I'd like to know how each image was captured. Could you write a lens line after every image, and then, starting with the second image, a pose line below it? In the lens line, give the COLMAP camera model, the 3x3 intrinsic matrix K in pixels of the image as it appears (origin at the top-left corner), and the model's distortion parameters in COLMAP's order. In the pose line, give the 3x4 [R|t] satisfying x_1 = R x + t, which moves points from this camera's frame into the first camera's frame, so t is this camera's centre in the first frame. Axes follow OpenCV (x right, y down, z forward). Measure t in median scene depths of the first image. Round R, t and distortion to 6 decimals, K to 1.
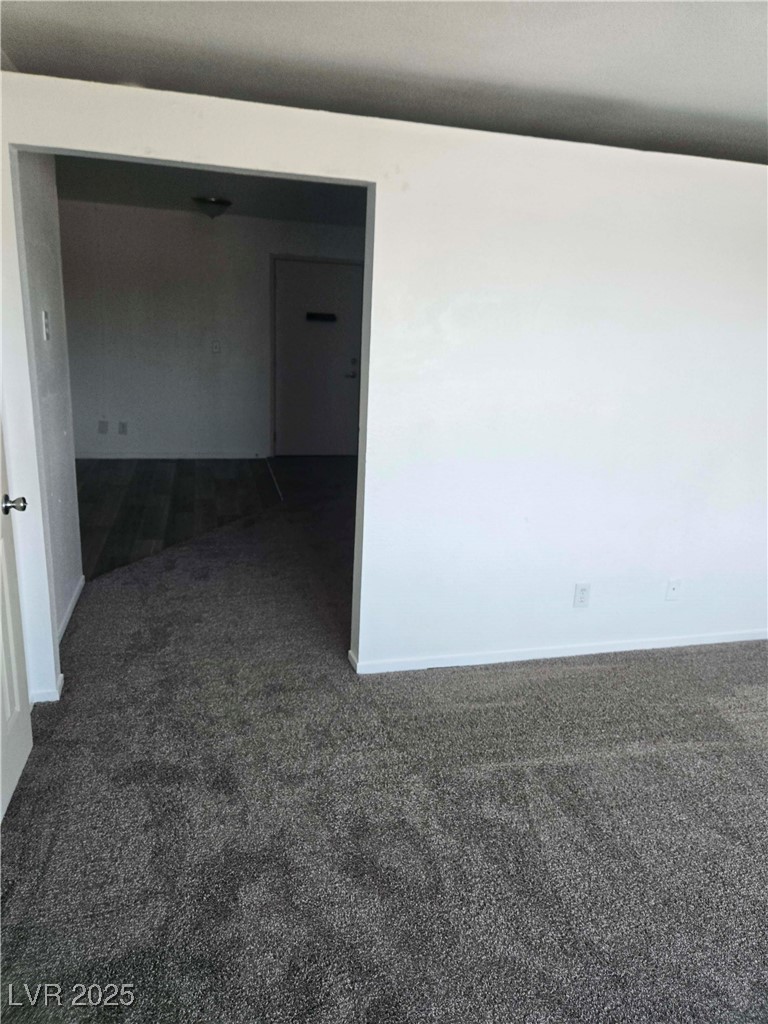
lens RADIAL K [[682.6, 0, 388.9], [0, 682.6, 506.1], [0, 0, 1]] dist [0.073964, -0.062901]
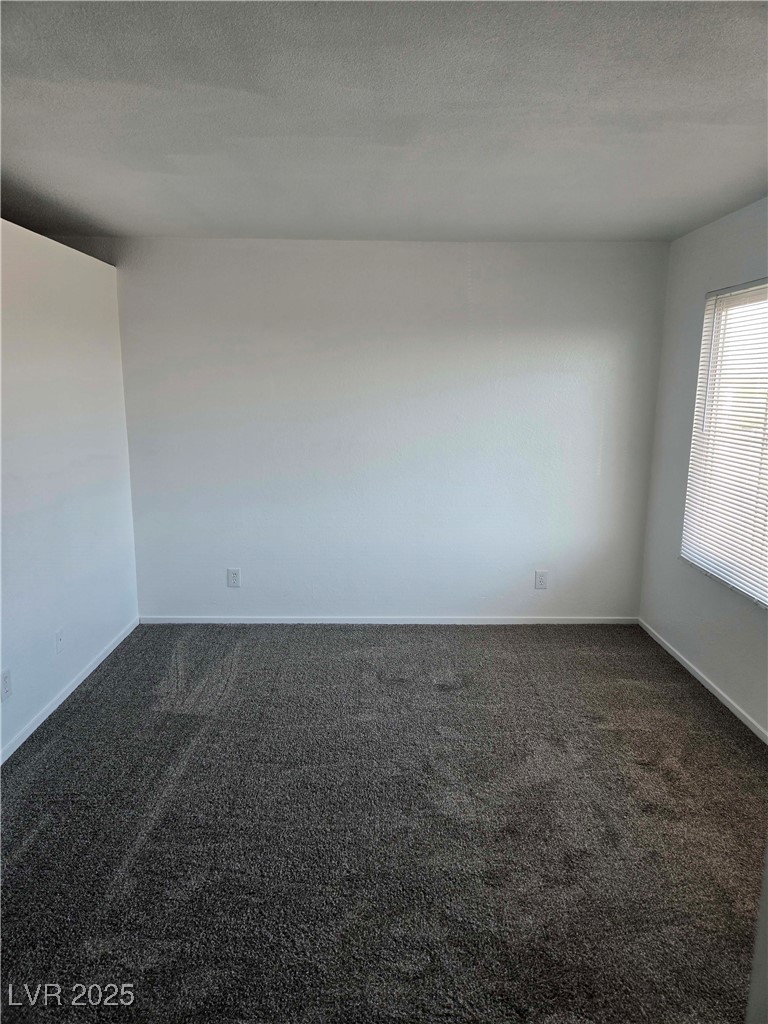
lens RADIAL K [[682.6, 0, 382.0], [0, 682.6, 512.8], [0, 0, 1]] dist [0.073964, -0.062901]
pose [[0.253830, -0.224180, 0.940911, -0.517431], [0.259510, 0.952889, 0.157026, -0.126696], [-0.931786, 0.204318, 0.300049, 0.313314]]
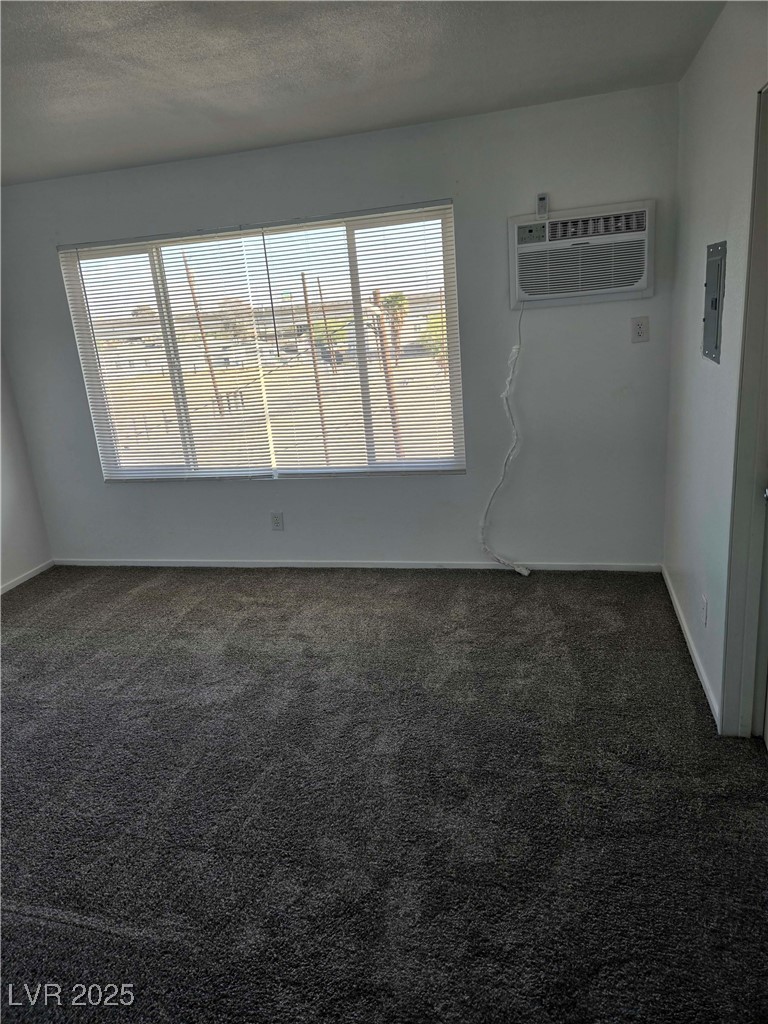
lens RADIAL K [[682.6, 0, 384.7], [0, 682.6, 511.4], [0, 0, 1]] dist [0.073964, -0.062901]
pose [[-0.881235, -0.112694, 0.459048, -0.376857], [0.160953, 0.841586, 0.515585, -0.354354], [-0.444432, 0.528236, -0.723496, 1.189178]]
